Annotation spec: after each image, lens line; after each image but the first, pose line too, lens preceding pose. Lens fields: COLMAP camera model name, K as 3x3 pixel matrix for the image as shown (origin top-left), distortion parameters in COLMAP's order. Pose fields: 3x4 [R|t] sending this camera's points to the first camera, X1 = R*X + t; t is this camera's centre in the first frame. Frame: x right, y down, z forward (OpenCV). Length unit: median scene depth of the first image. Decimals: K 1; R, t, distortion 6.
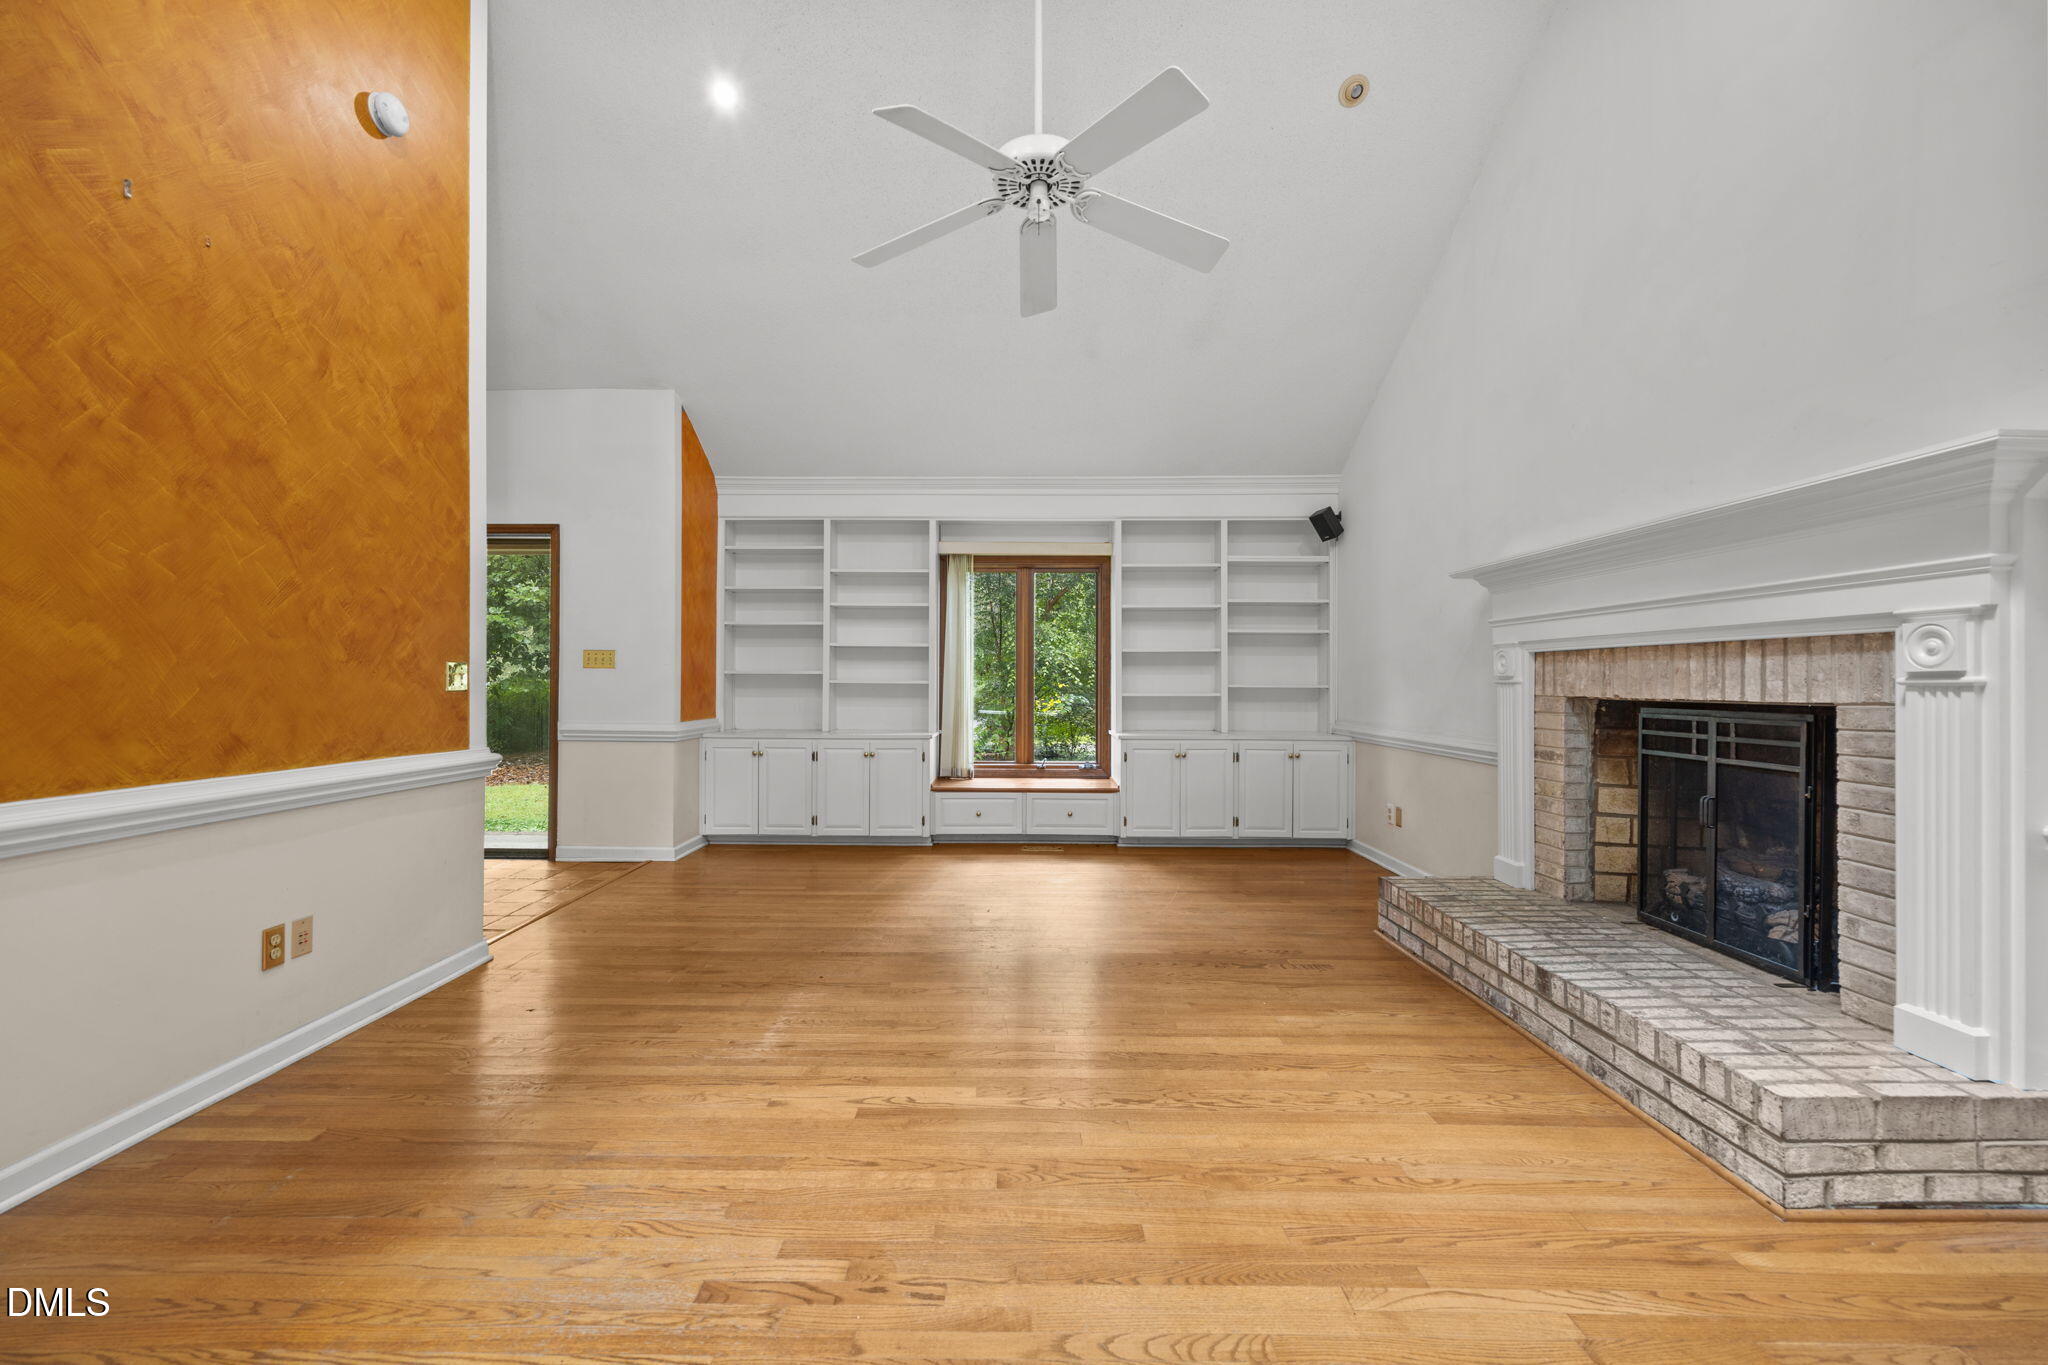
lens RADIAL K [[819.3, 0, 1014.1], [0, 819.3, 676.5], [0, 0, 1]] dist [-0.002574, -0.000222]
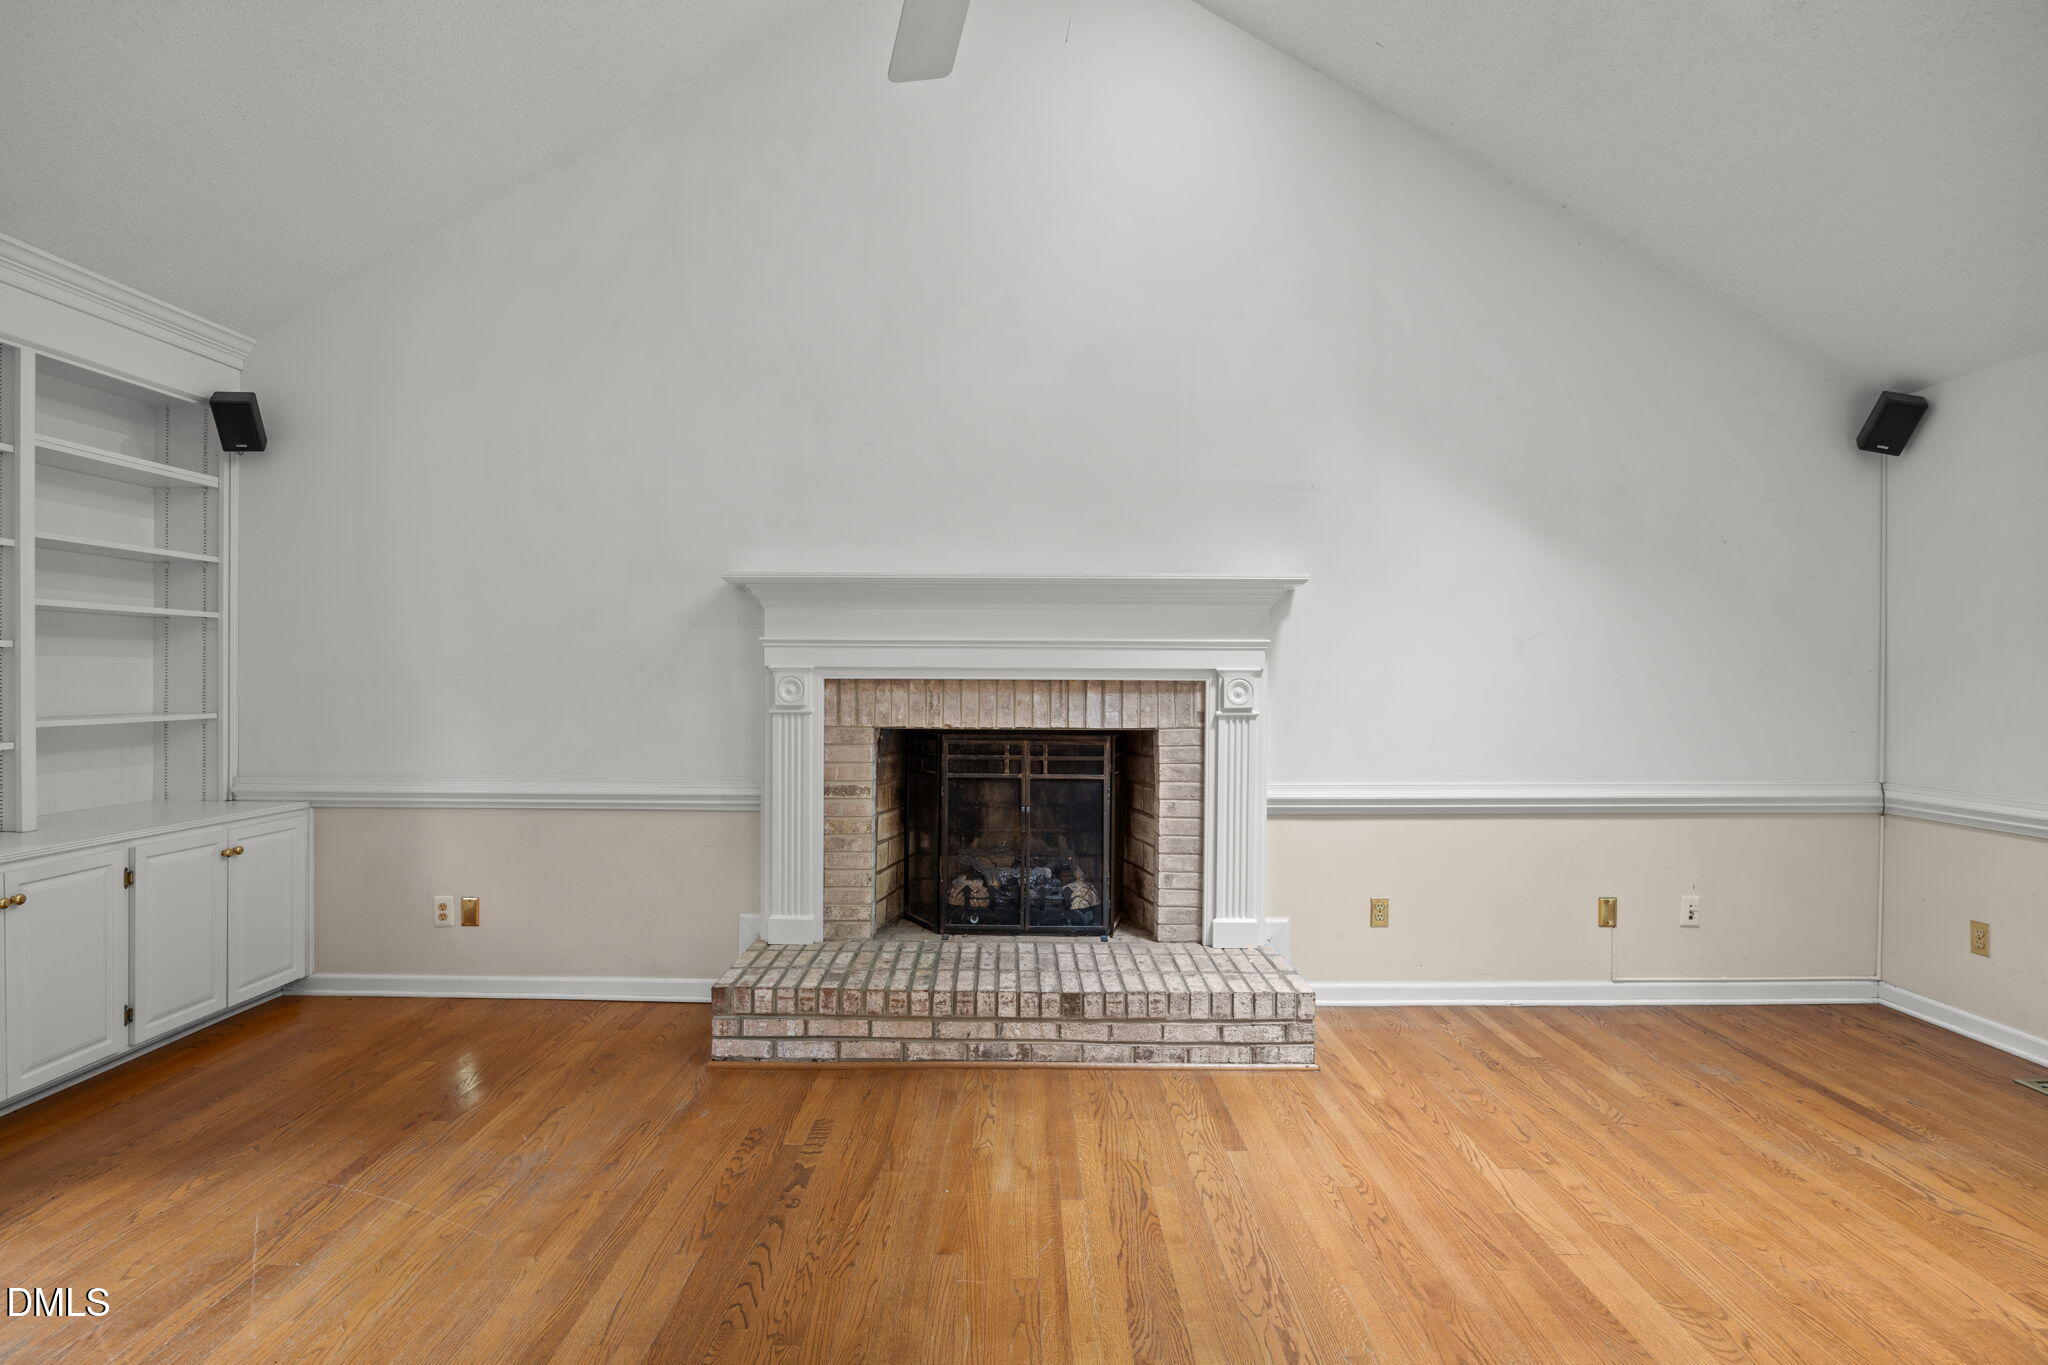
lens RADIAL K [[968.9, 0, 1012.6], [0, 968.9, 678.9], [0, 0, 1]] dist [-0.013255, -0.000385]
pose [[0.002396, -0.009754, 0.999950, -0.568950], [-0.011543, 0.999886, 0.009781, -0.055351], [-0.999931, -0.011566, 0.002283, 1.032183]]
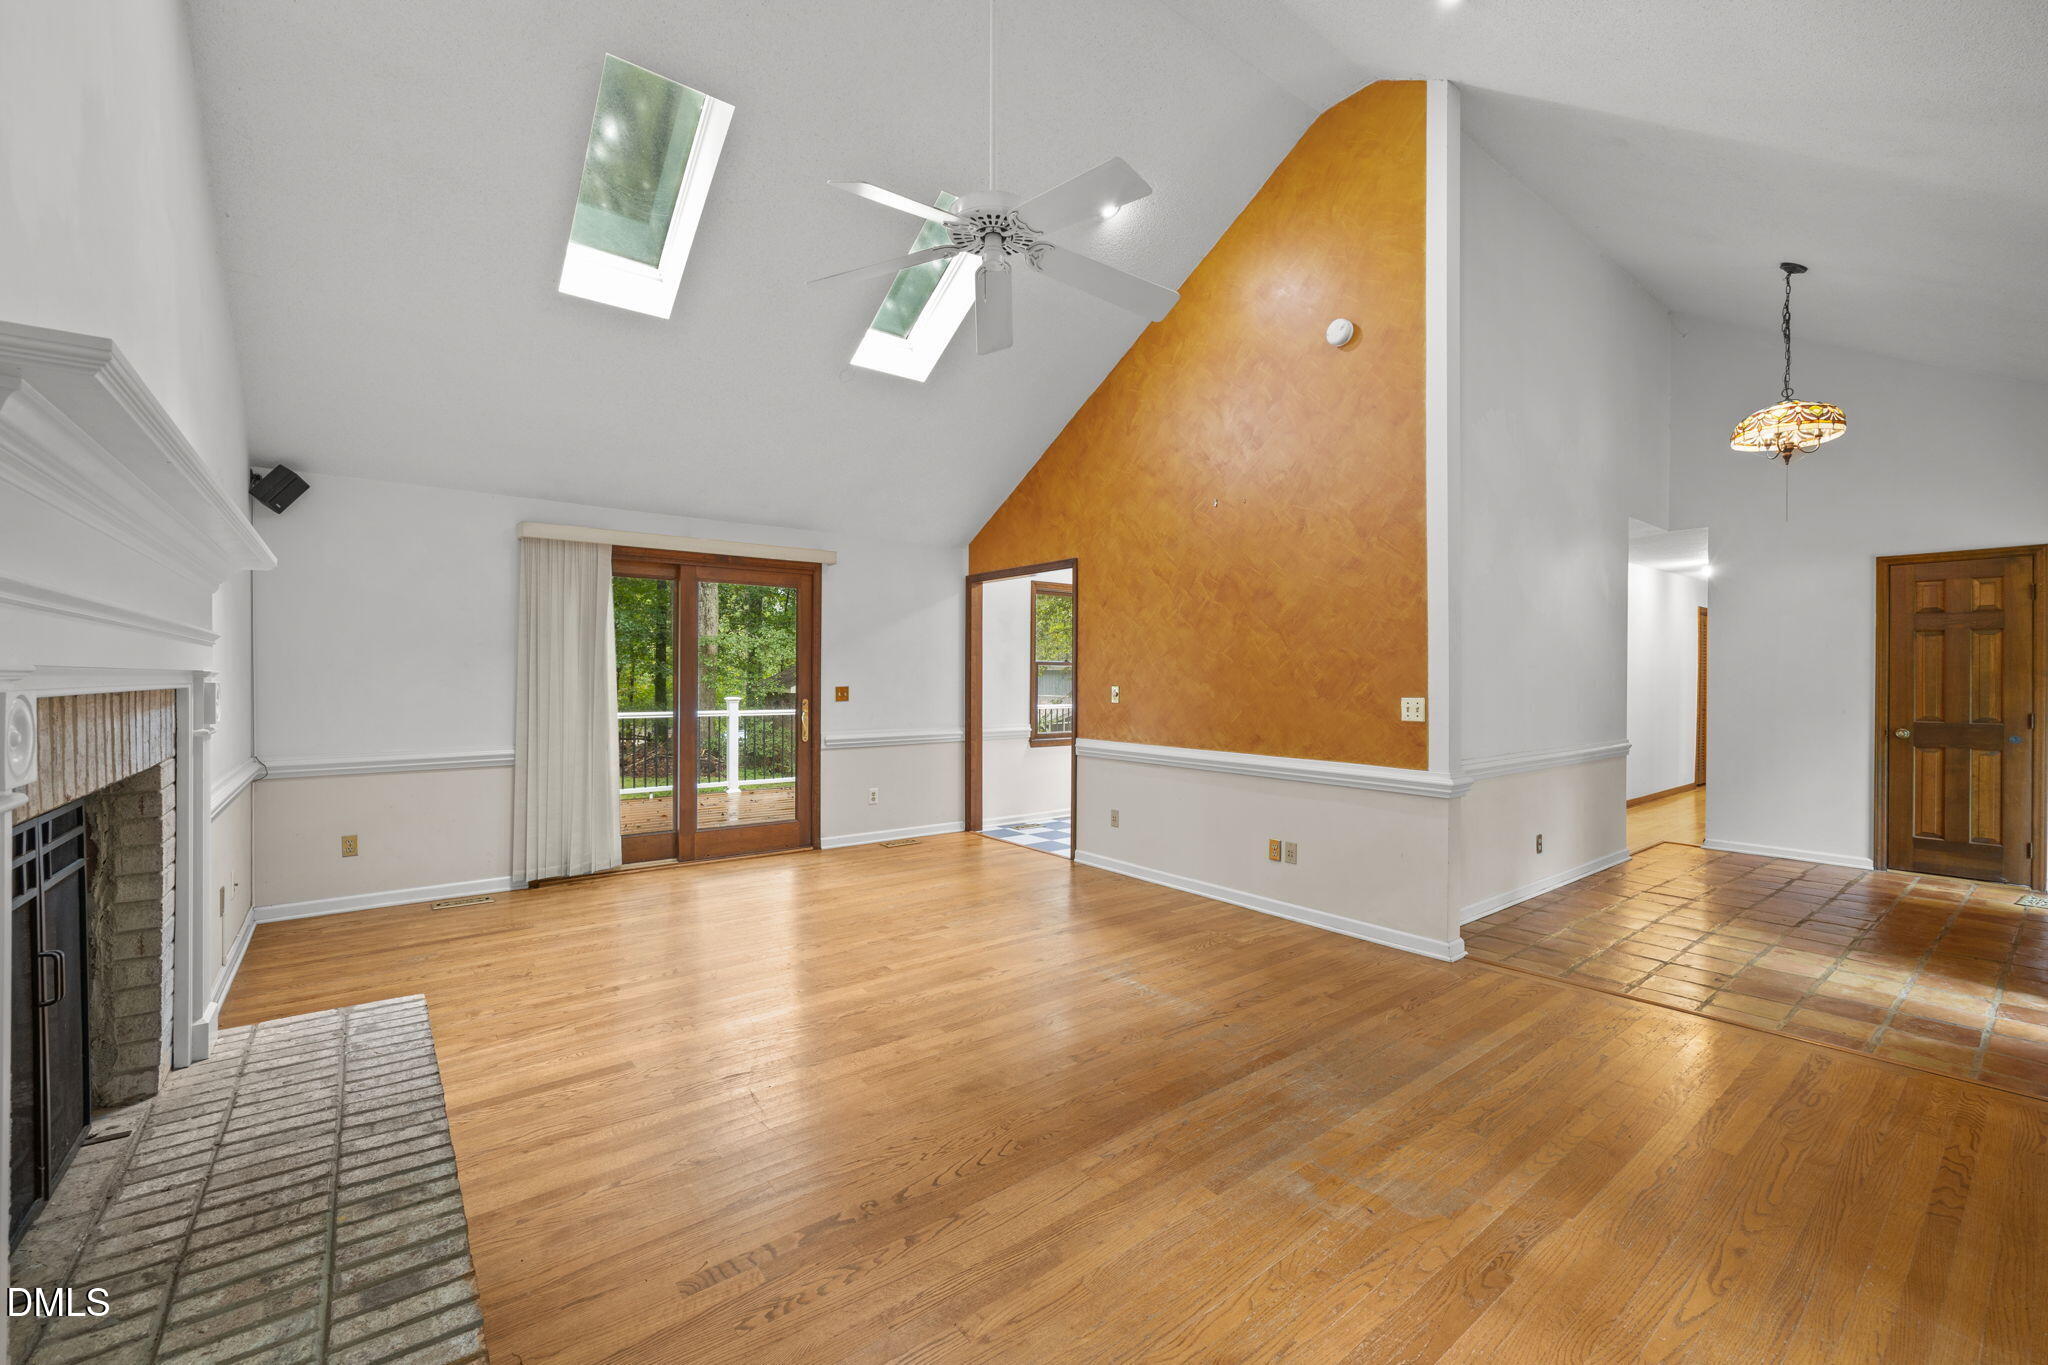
lens RADIAL K [[837.2, 0, 1007.6], [0, 837.2, 682.1], [0, 0, 1]] dist [-0.000299, -0.000052]
pose [[-0.791018, -0.001570, -0.611790, 0.681867], [-0.000792, 0.999998, -0.001543, -0.046380], [0.611792, -0.000737, -0.791019, 1.920707]]
